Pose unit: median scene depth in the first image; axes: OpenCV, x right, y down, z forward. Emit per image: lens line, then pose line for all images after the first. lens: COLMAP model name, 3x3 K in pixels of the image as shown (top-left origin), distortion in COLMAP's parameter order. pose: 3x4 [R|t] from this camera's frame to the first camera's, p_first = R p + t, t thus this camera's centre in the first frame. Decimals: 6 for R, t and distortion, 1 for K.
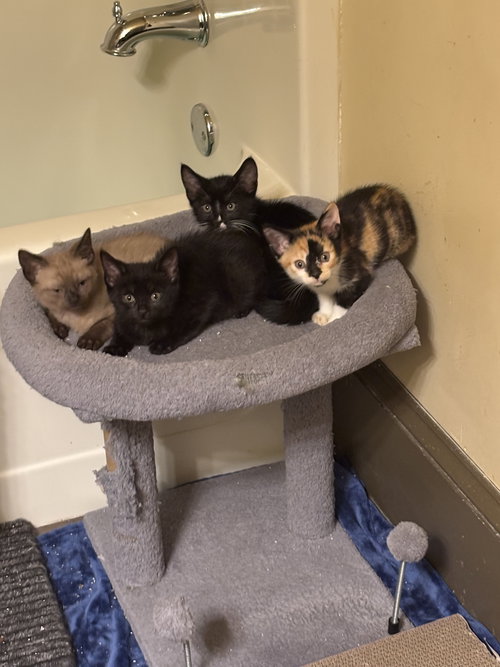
lens RADIAL K [[1459.5, 0, 250.0], [0, 1459.5, 333.5], [0, 0, 1]] dist [0.116052, -0.196003]
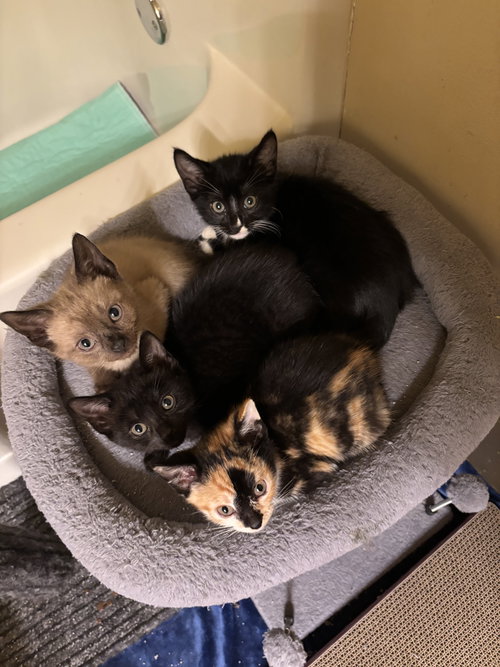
lens RADIAL K [[513.5, 0, 250.0], [0, 513.5, 333.5], [0, 0, 1]] dist [0.038456, -0.068933]
pose [[0.974469, -0.215255, 0.063832, -0.043972], [0.148625, 0.831541, 0.535210, -0.169639], [-0.168285, -0.512059, 0.842304, 0.717095]]
